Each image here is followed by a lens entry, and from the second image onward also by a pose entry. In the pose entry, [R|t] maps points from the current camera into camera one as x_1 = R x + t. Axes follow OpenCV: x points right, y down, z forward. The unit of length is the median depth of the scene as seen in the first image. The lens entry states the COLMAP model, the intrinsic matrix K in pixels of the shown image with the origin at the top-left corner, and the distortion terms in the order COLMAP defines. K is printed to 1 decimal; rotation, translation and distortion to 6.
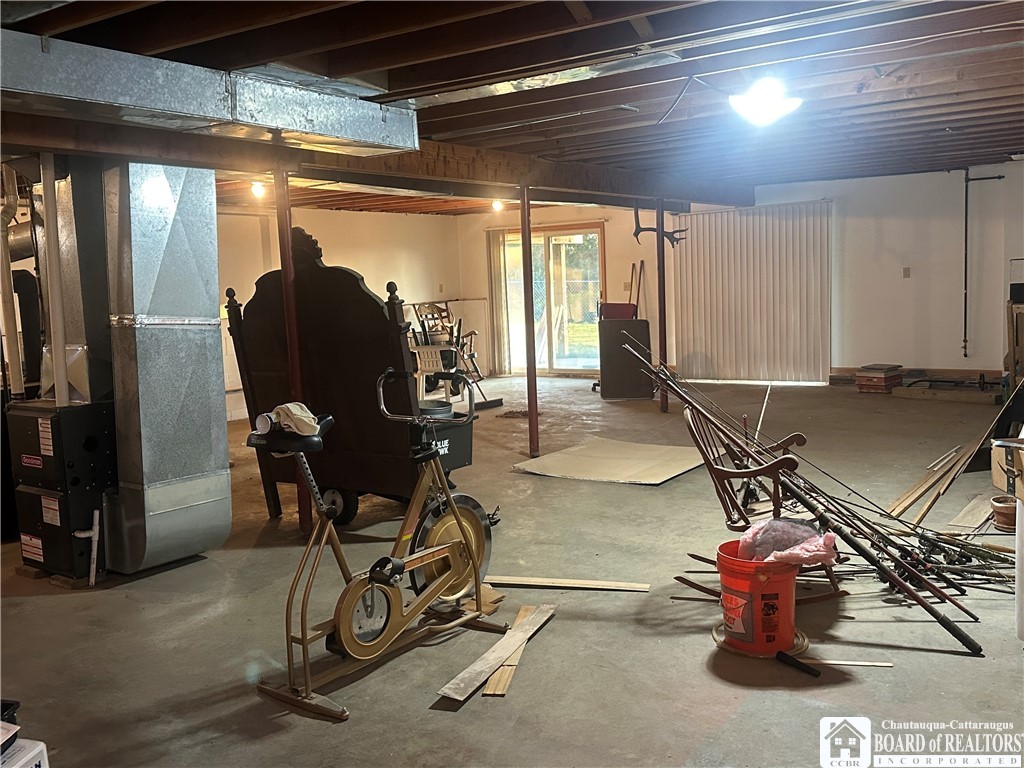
lens RADIAL K [[959.5, 0, 512.8], [0, 959.5, 381.4], [0, 0, 1]] dist [0.043632, 0.000000]
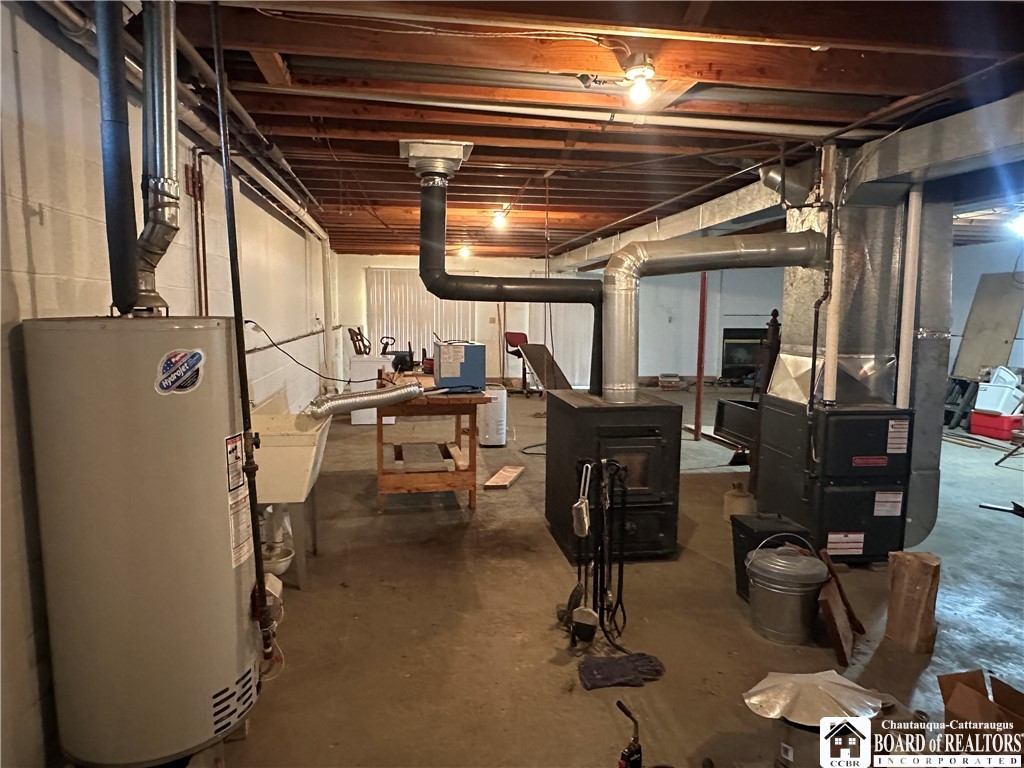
lens RADIAL K [[660.9, 0, 507.9], [0, 660.9, 381.8], [0, 0, 1]] dist [-0.018575, 0.016384]
pose [[0.716393, -0.021326, 0.697371, -0.807121], [0.032859, 0.999455, -0.003191, -0.010530], [-0.696922, 0.025200, 0.716704, 0.471490]]
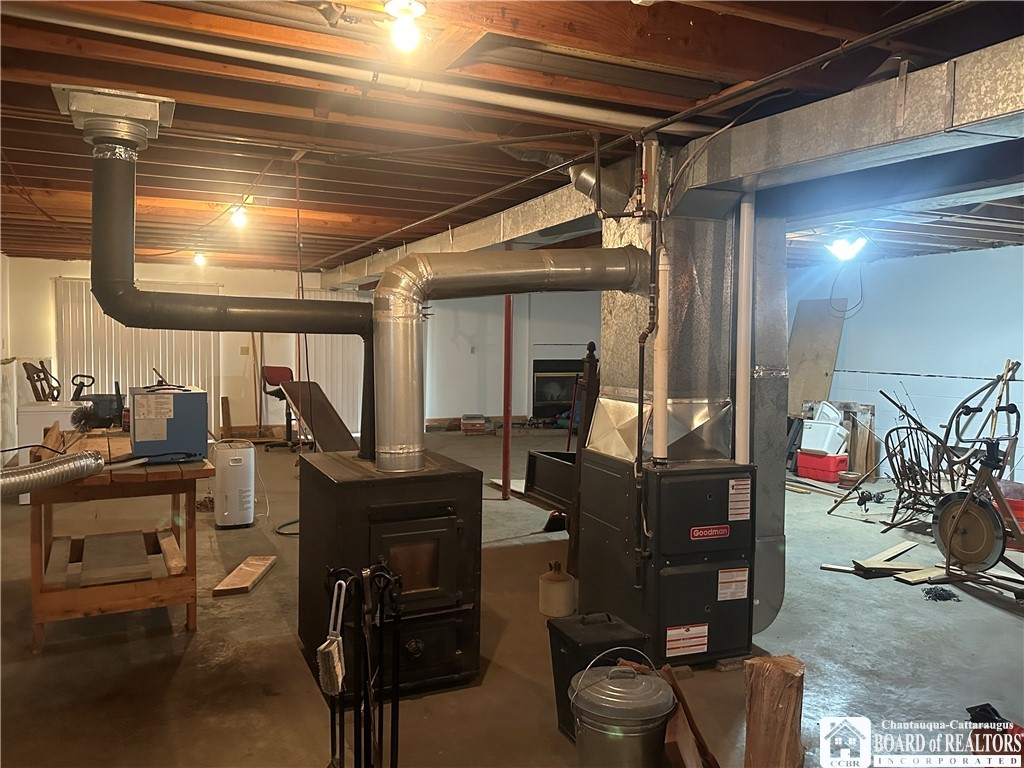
lens RADIAL K [[785.3, 0, 511.4], [0, 785.3, 381.5], [0, 0, 1]] dist [0.068341, -0.037193]
pose [[0.490460, 0.005248, 0.871448, -0.748466], [0.059673, 0.997433, -0.039591, -0.021750], [-0.869418, 0.071420, 0.488888, 0.500098]]
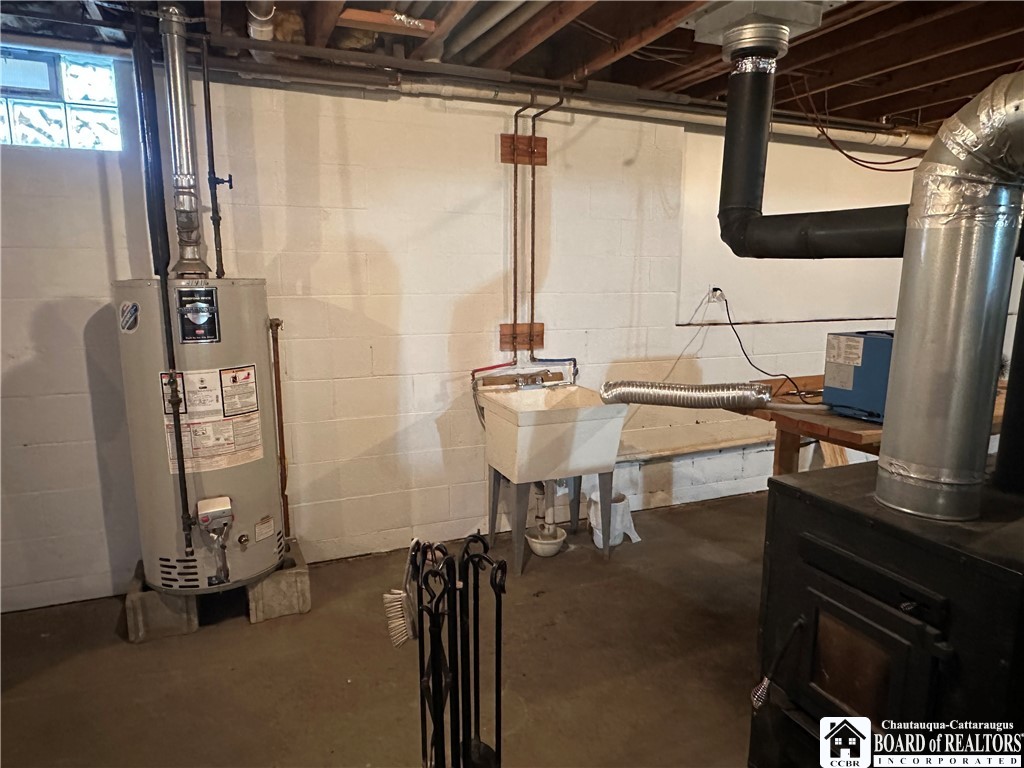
lens RADIAL K [[660.9, 0, 513.3], [0, 660.9, 378.3], [0, 0, 1]] dist [-0.018575, 0.016384]
pose [[0.846460, 0.136730, -0.514597, -0.409454], [-0.103446, 0.990281, 0.092962, -0.037574], [0.522306, -0.025456, 0.852378, 0.537519]]
